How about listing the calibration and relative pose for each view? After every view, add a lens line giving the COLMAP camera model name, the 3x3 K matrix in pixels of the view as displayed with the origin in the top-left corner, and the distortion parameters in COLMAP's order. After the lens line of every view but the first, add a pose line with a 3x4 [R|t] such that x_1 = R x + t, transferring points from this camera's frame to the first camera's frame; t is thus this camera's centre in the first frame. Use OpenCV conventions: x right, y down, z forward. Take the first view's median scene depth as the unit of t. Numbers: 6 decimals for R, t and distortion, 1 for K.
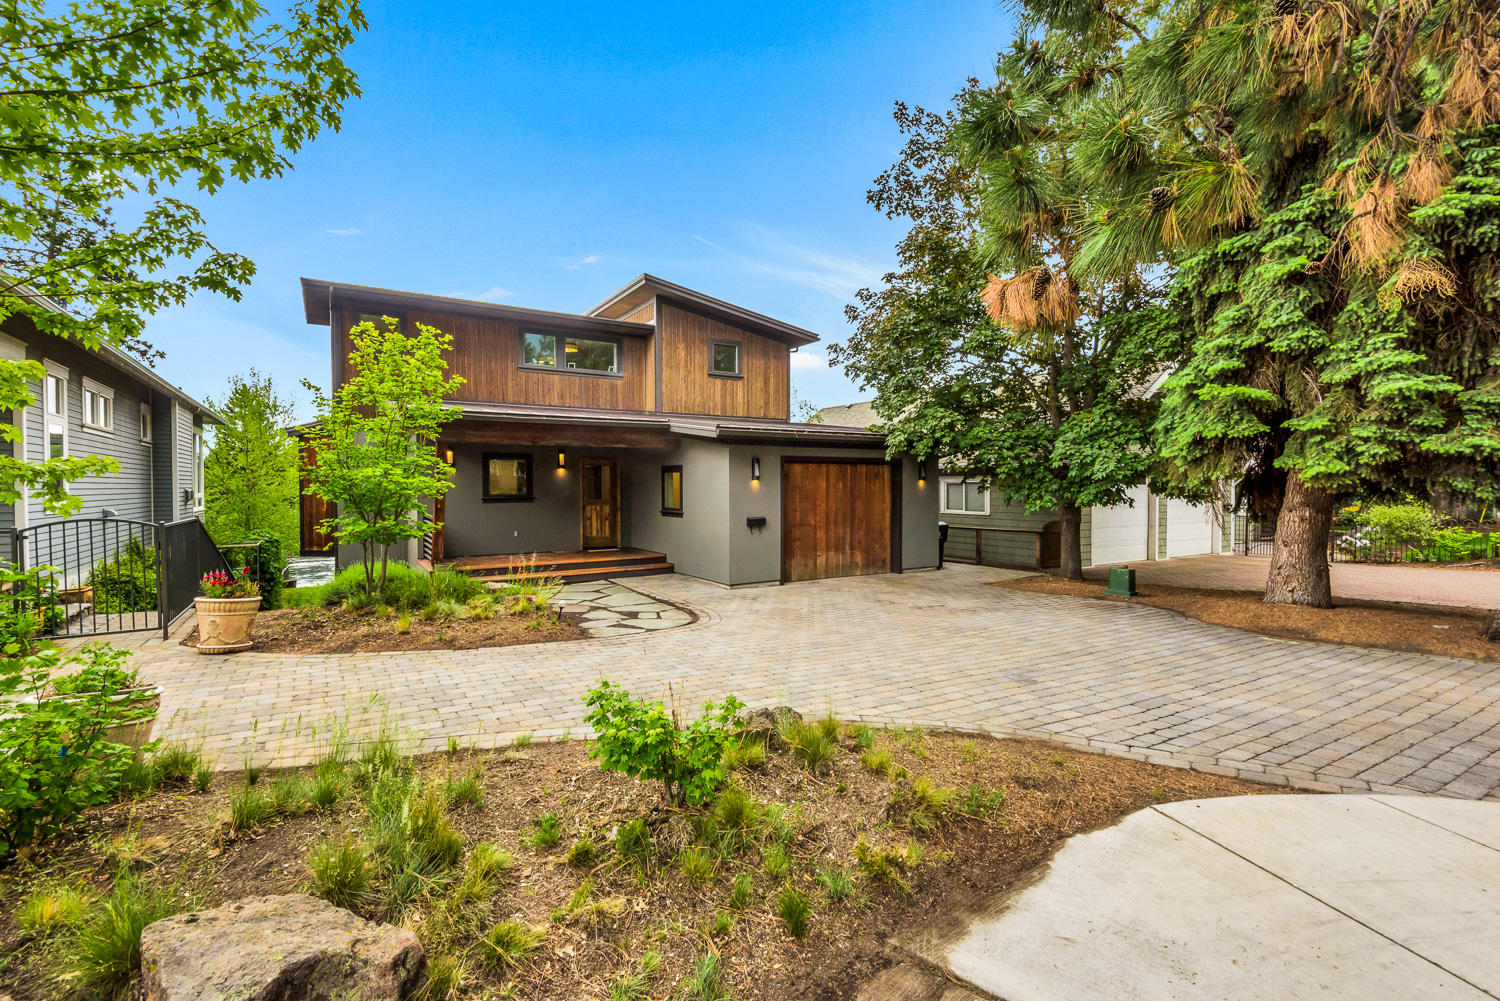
lens RADIAL K [[684.2, 0, 750.0], [0, 684.2, 500.5], [0, 0, 1]] dist [0.027262, -0.020486]
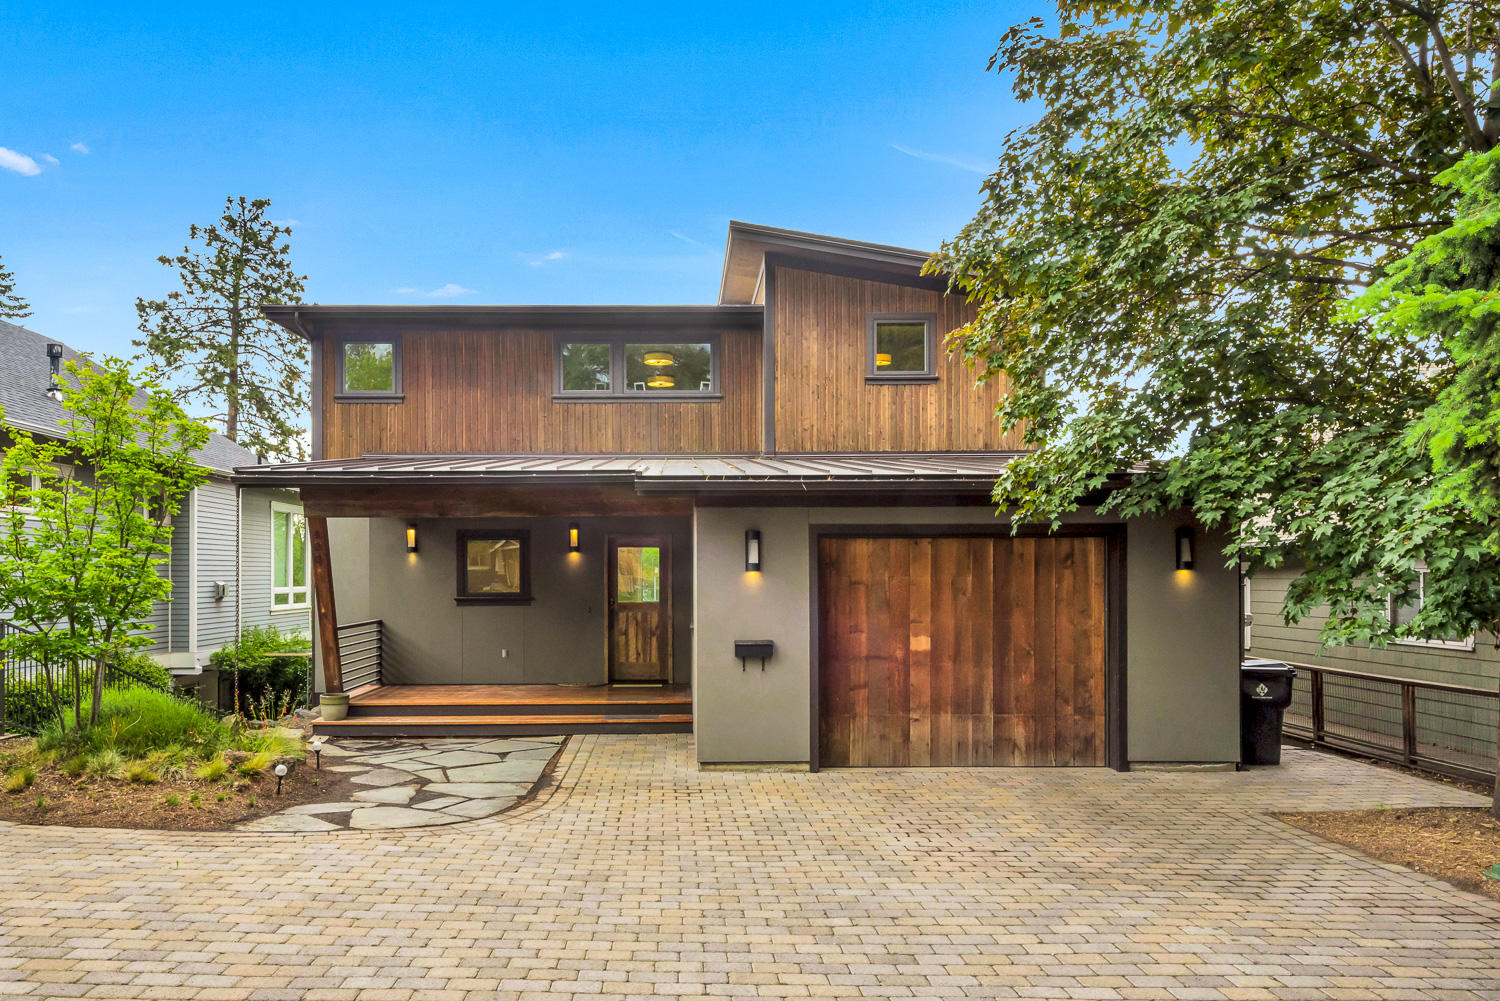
lens RADIAL K [[1091.5, 0, 745.3], [0, 1091.5, 602.7], [0, 0, 1]] dist [0.002982, 0.001099]
pose [[0.854401, 0.014475, -0.519413, 0.395654], [-0.011519, 0.999894, 0.008918, -0.011486], [0.519487, -0.001636, 0.854477, 0.236418]]
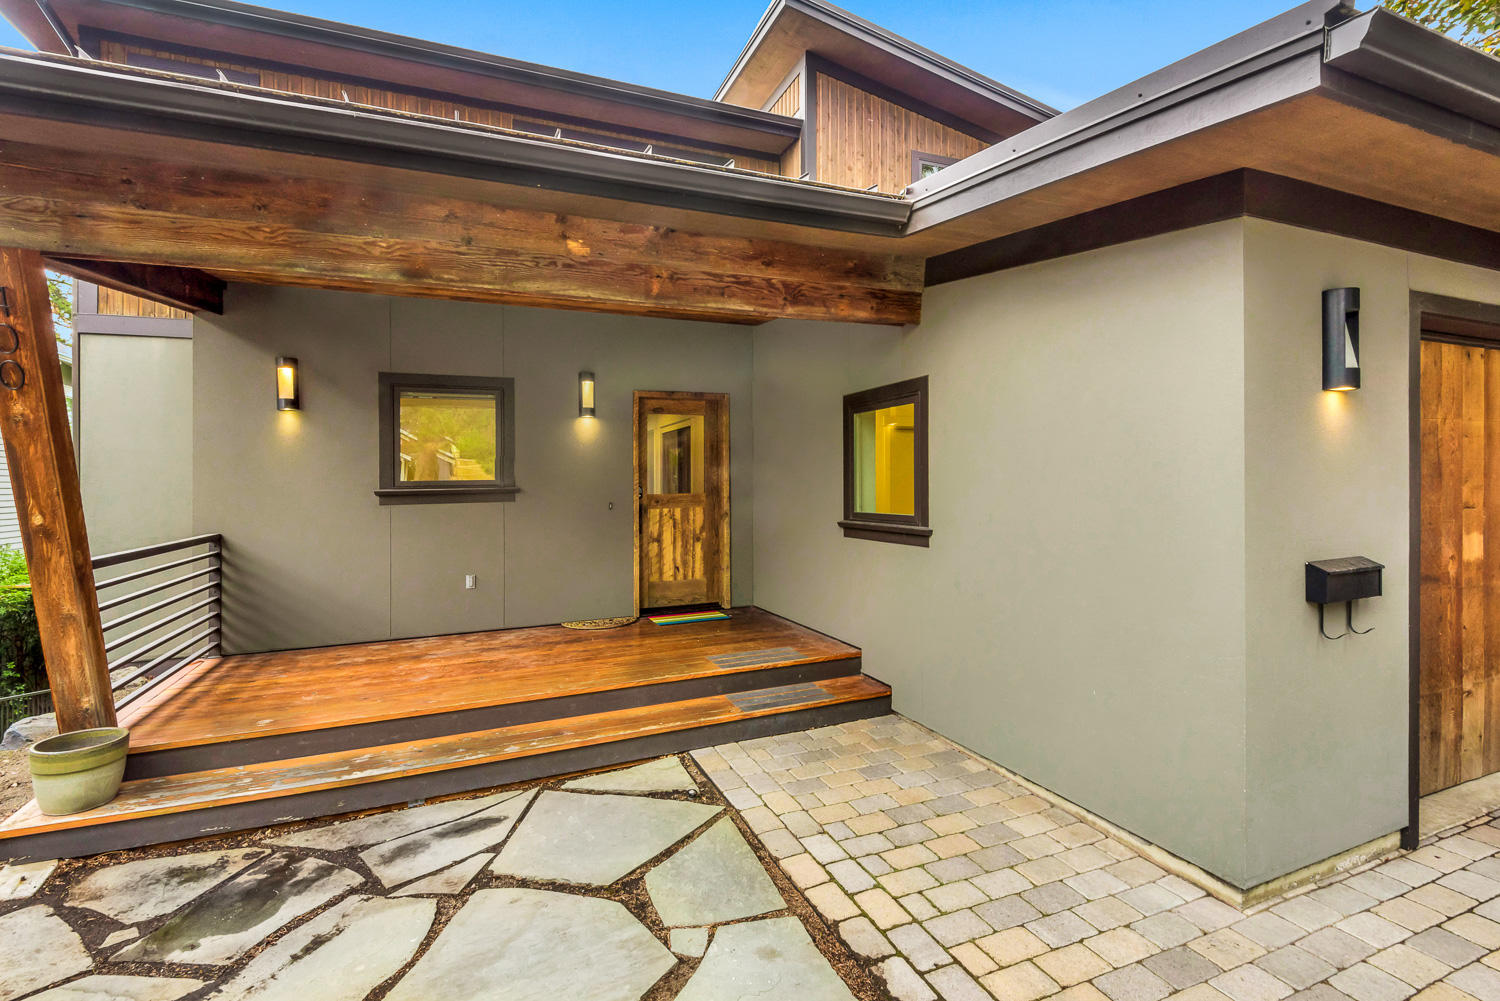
lens RADIAL K [[627.8, 0, 729.4], [0, 627.8, 489.9], [0, 0, 1]] dist [0.002010, 0.000079]
pose [[0.982912, -0.011824, -0.183698, -0.128924], [0.009634, 0.999872, -0.012807, 0.002054], [0.183826, 0.010818, 0.982899, 0.679889]]
